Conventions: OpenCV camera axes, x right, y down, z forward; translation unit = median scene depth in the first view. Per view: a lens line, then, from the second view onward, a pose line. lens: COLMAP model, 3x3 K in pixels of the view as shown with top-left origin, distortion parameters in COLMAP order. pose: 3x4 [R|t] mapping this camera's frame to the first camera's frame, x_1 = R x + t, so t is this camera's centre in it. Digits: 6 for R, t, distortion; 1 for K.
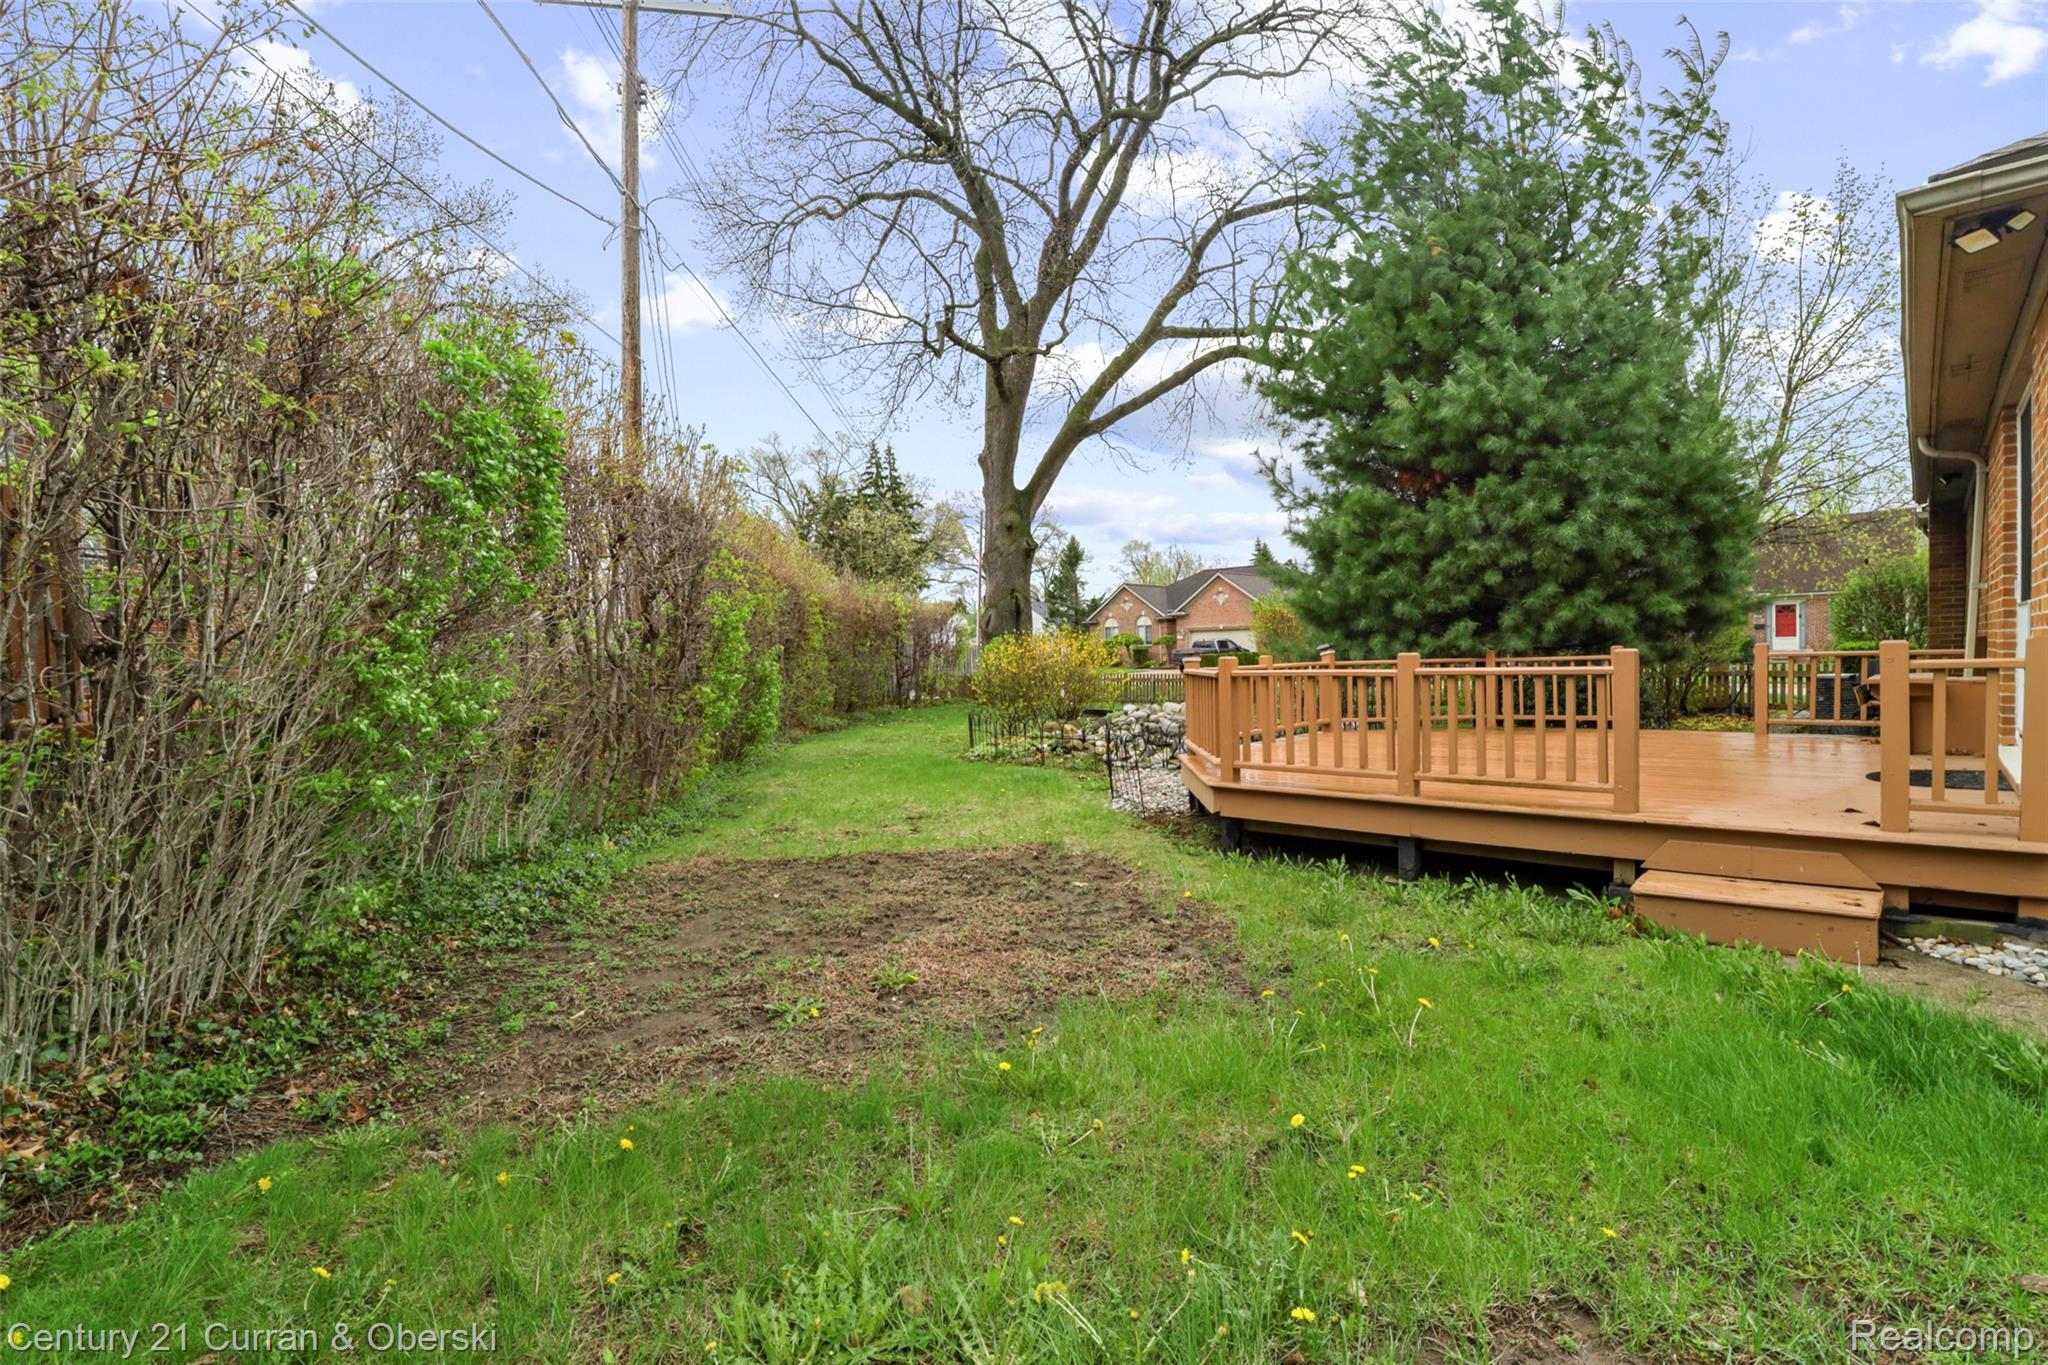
lens RADIAL K [[947.6, 0, 1026.7], [0, 947.6, 655.4], [0, 0, 1]] dist [-0.044977, 0.009860]
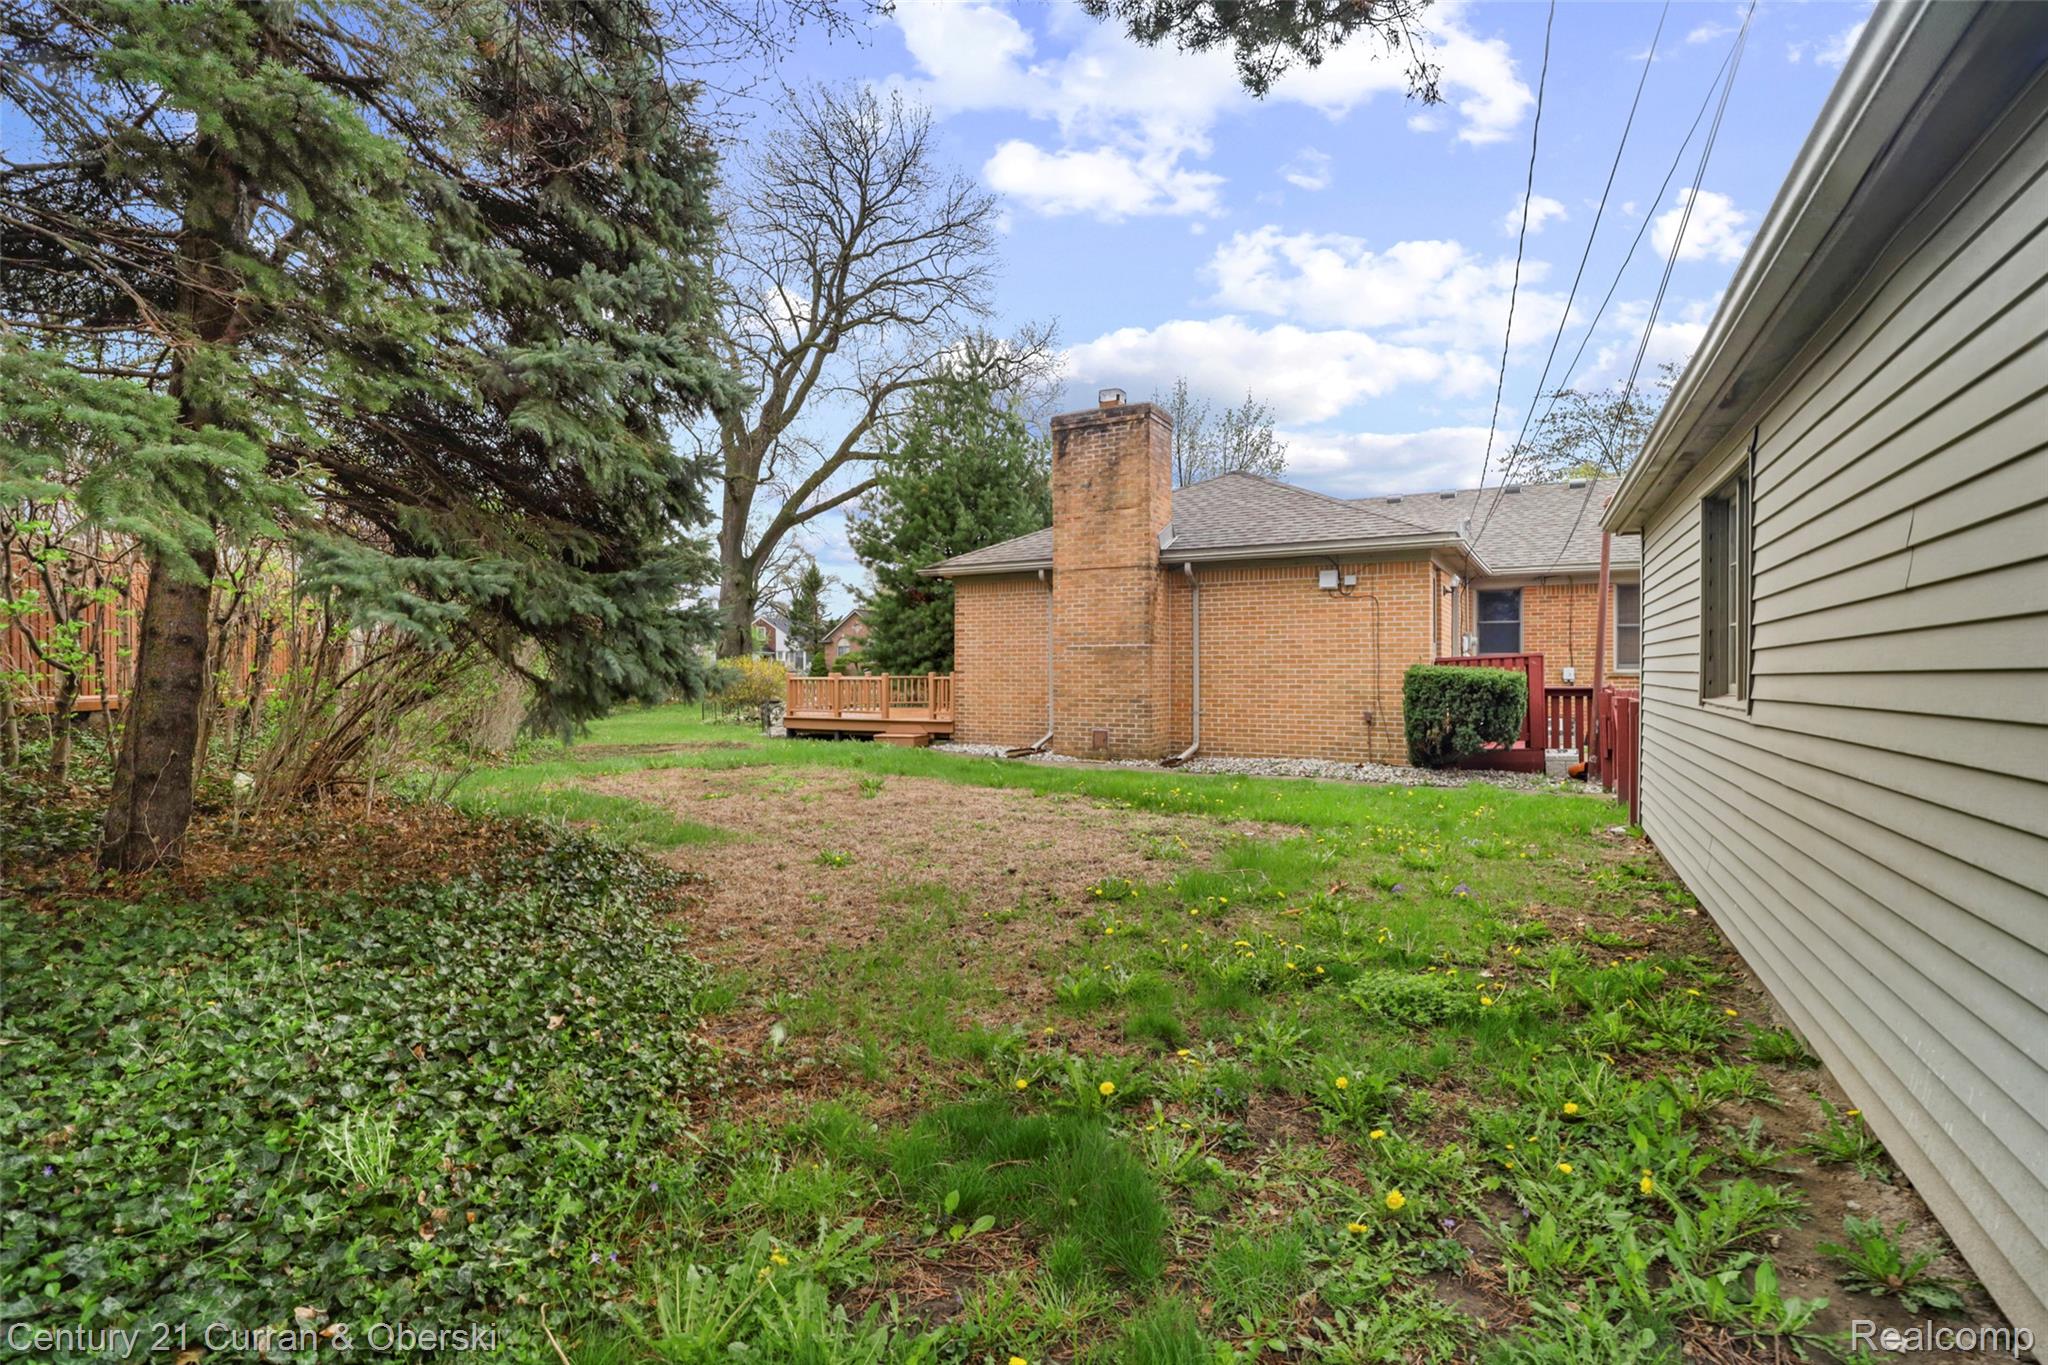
lens RADIAL K [[947.6, 0, 1026.7], [0, 947.6, 655.4], [0, 0, 1]] dist [-0.044977, 0.009860]
pose [[0.967305, 0.025962, 0.252285, 0.047269], [-0.021674, 0.999570, -0.019760, -0.003021], [-0.252689, 0.013646, 0.967451, -0.521339]]
